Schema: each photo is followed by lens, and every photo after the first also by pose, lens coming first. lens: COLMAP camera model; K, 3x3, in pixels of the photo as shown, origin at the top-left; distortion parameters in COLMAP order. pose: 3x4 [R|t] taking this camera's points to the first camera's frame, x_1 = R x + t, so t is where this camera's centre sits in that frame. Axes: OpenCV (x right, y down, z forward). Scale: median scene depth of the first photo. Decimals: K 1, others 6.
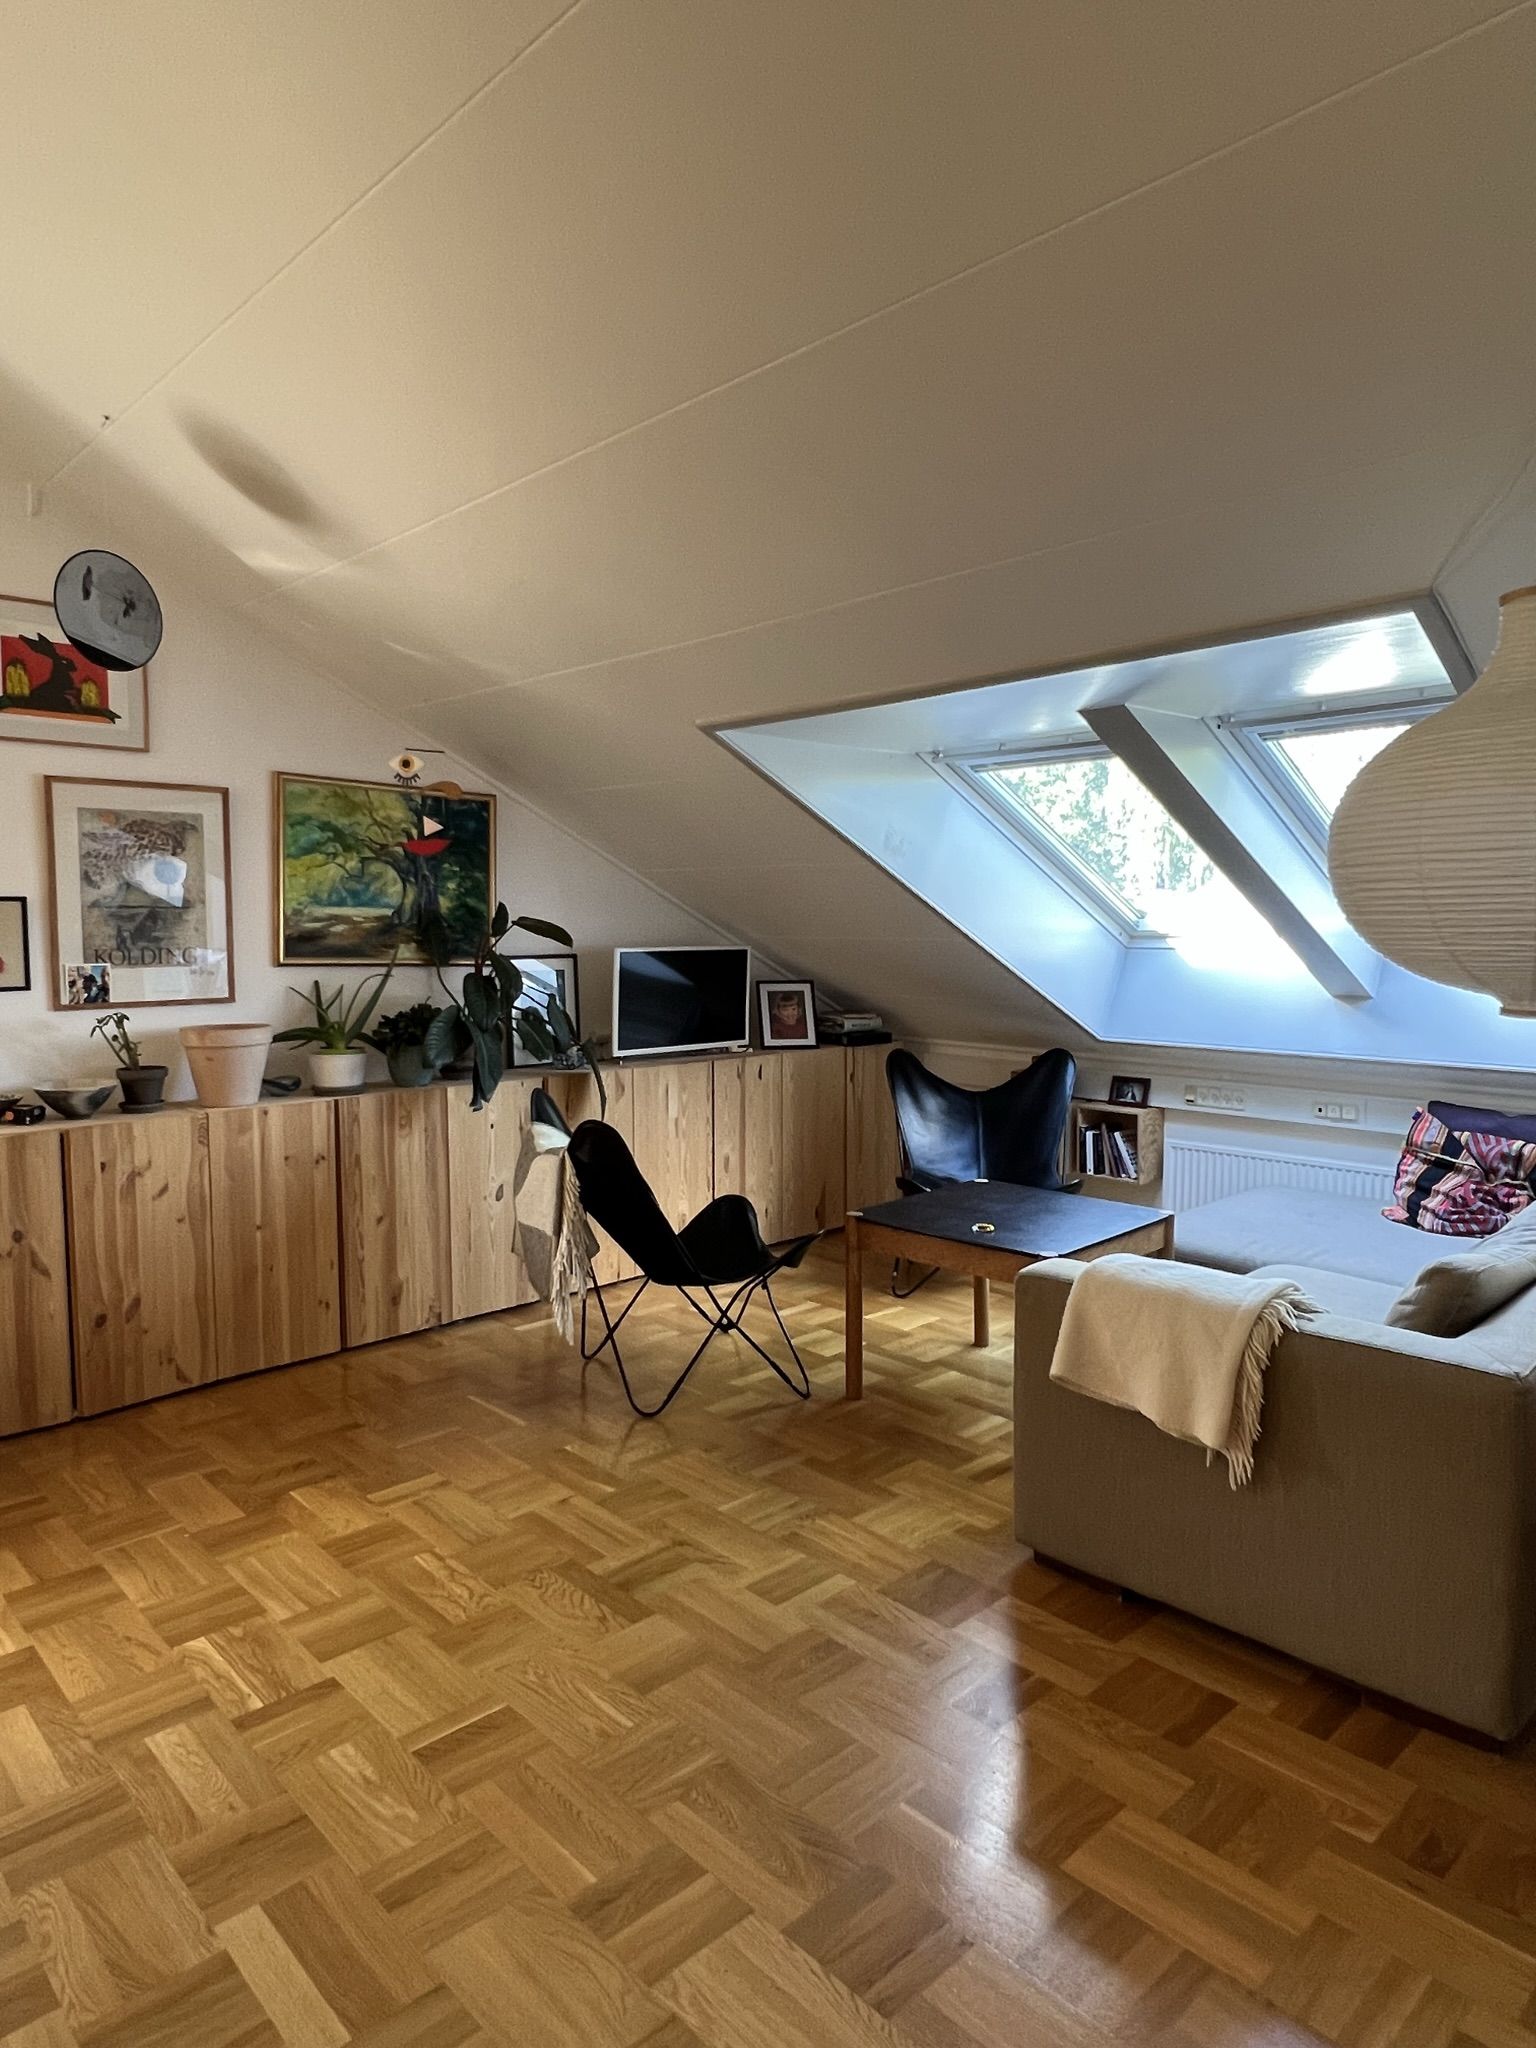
lens RADIAL K [[1265.6, 0, 769.7], [0, 1265.6, 1020.9], [0, 0, 1]] dist [-0.003075, 0.000419]
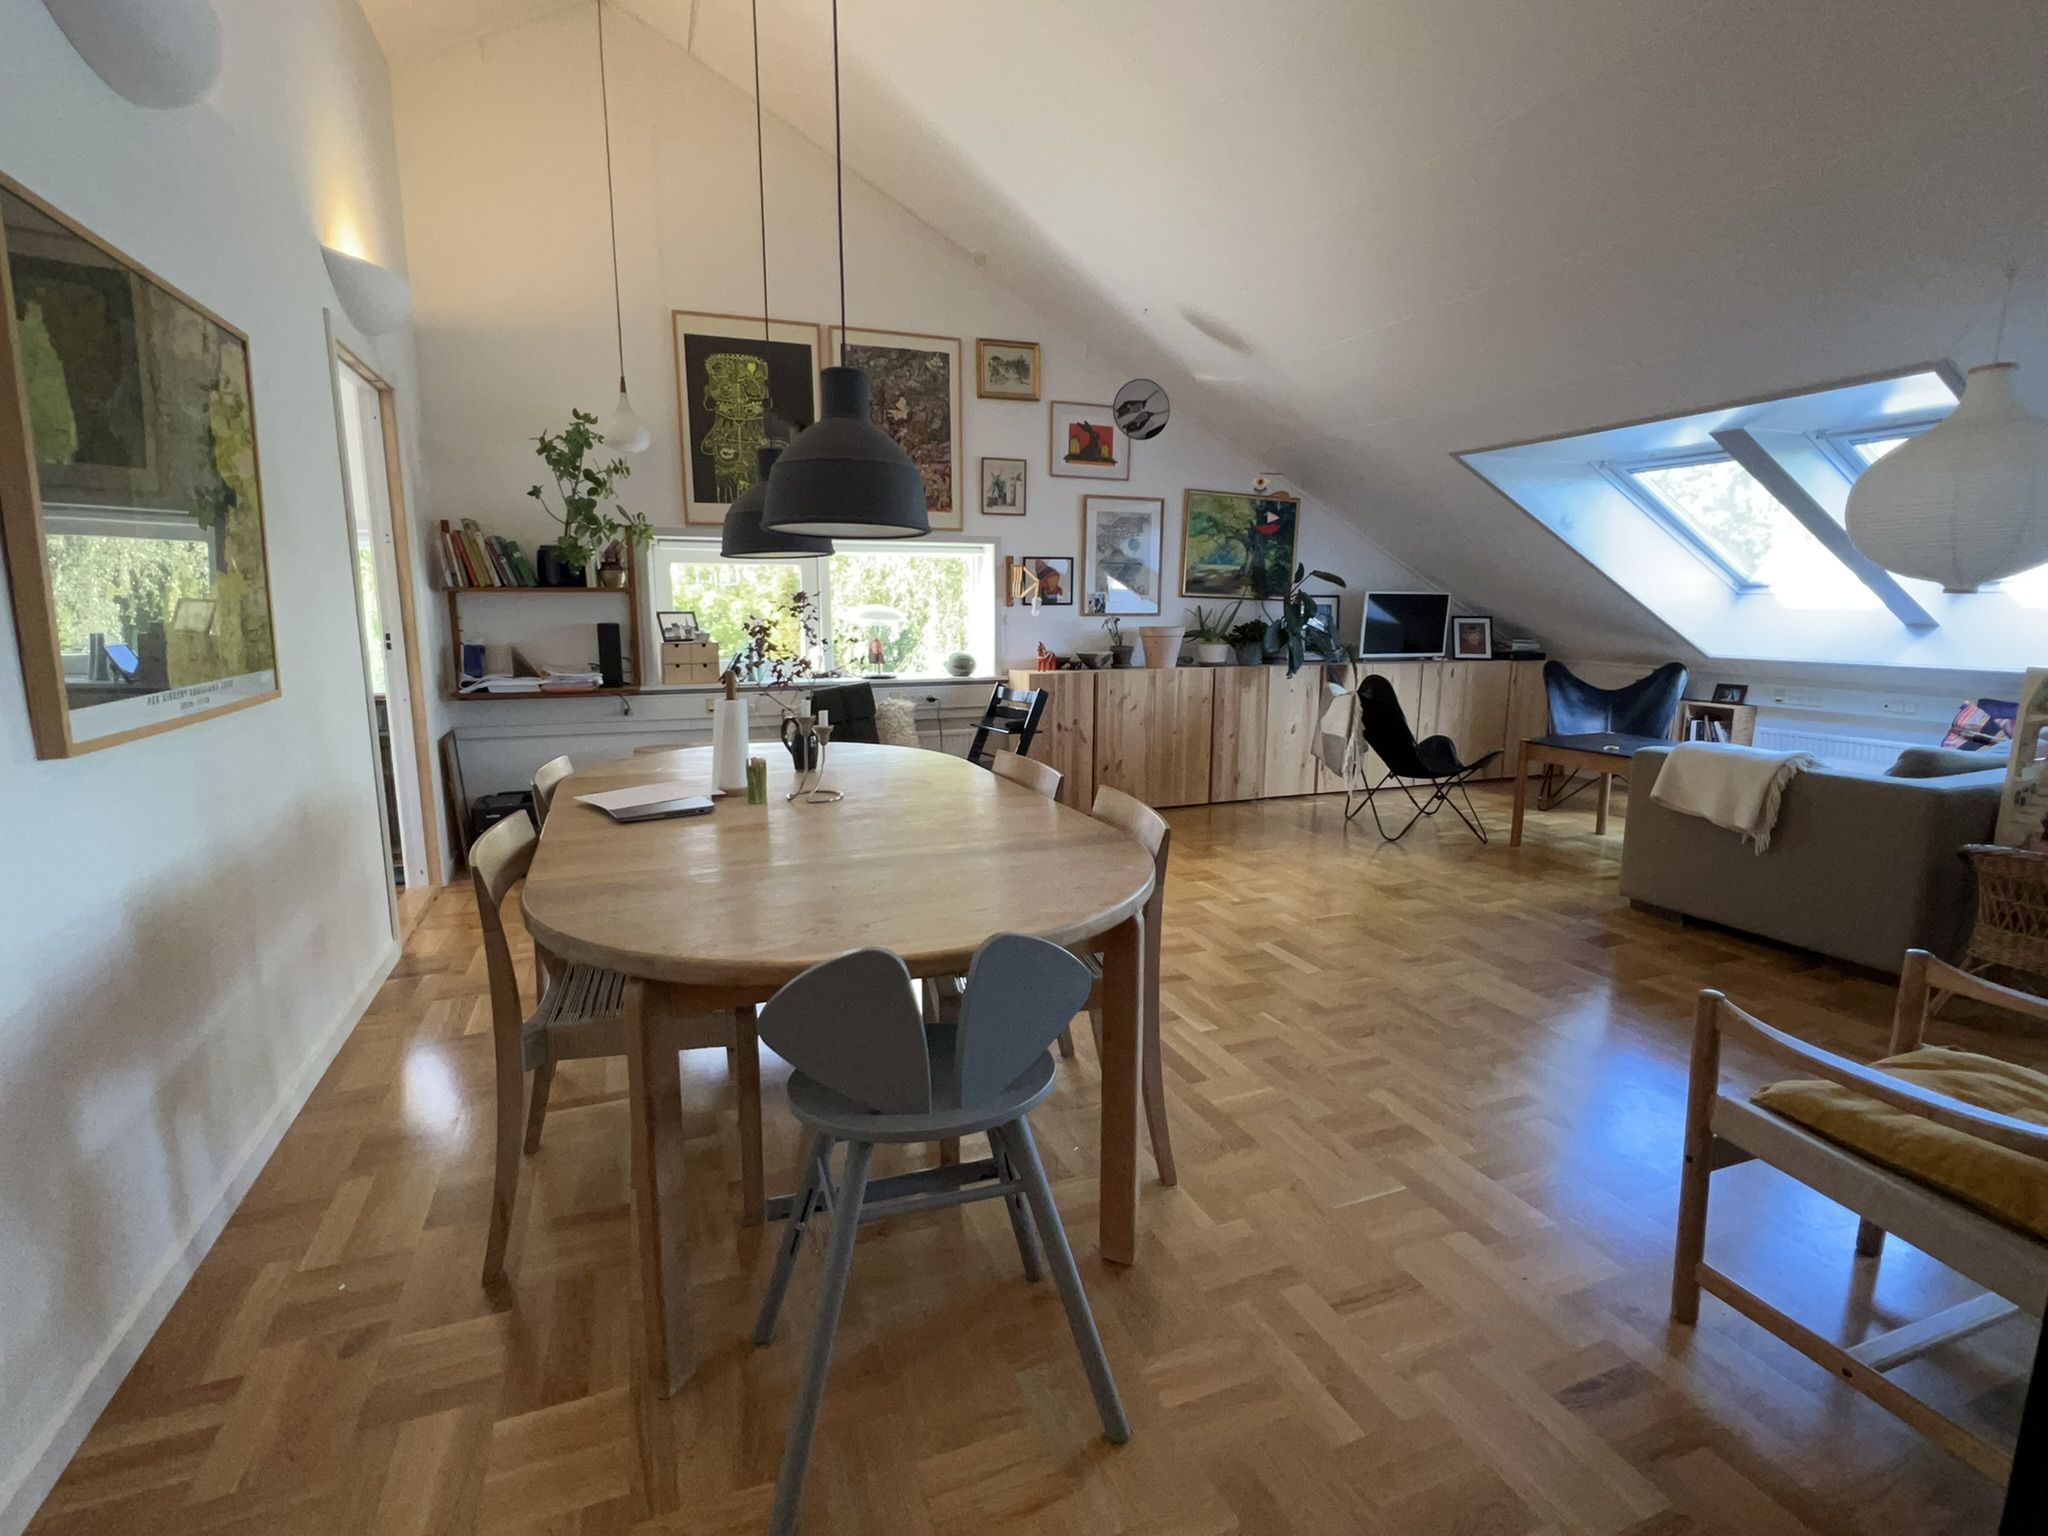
lens RADIAL K [[963.9, 0, 1018.7], [0, 963.9, 768.6], [0, 0, 1]] dist [-0.002120, -0.000310]
pose [[0.928886, 0.069956, -0.363698, -0.080963], [-0.036494, 0.994509, 0.098086, 0.076112], [0.368562, -0.077838, 0.926339, -0.406282]]
